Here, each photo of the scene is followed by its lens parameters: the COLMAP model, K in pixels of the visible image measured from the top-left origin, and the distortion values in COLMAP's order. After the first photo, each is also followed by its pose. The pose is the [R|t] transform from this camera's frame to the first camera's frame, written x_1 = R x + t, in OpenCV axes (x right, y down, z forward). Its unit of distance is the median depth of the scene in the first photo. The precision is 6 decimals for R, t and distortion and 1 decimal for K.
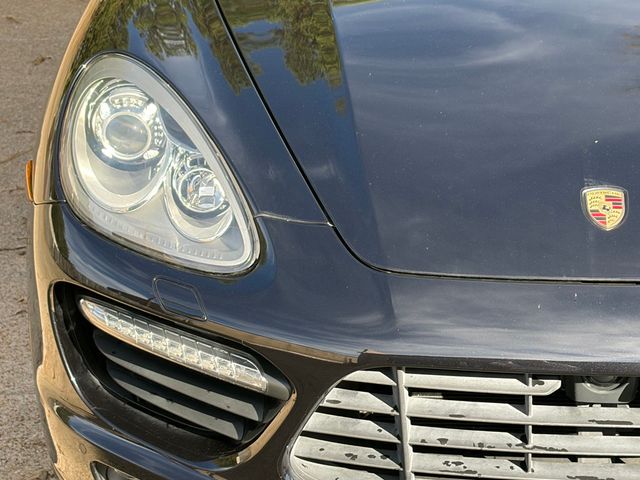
lens RADIAL K [[1581.1, 0, 322.2], [0, 1581.1, 238.0], [0, 0, 1]] dist [0.221210, 0.000000]
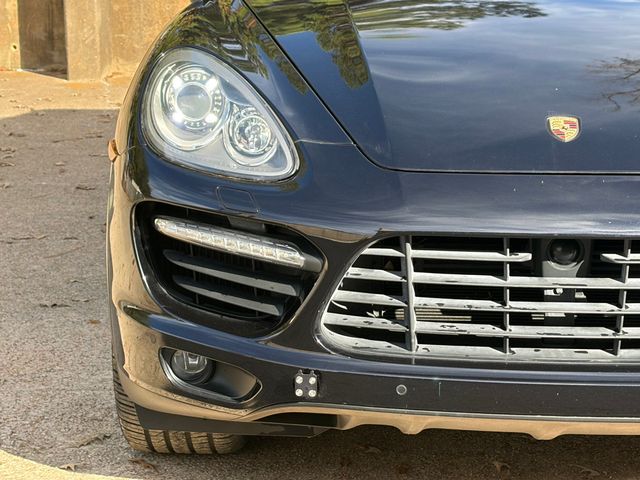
lens RADIAL K [[1479.0, 0, 317.1], [0, 1479.0, 219.8], [0, 0, 1]] dist [0.237592, 0.000000]
pose [[0.999879, 0.014823, 0.004770, -0.028402], [-0.013779, 0.984936, -0.172371, 0.248875], [-0.007253, 0.172285, 0.985021, -0.180914]]
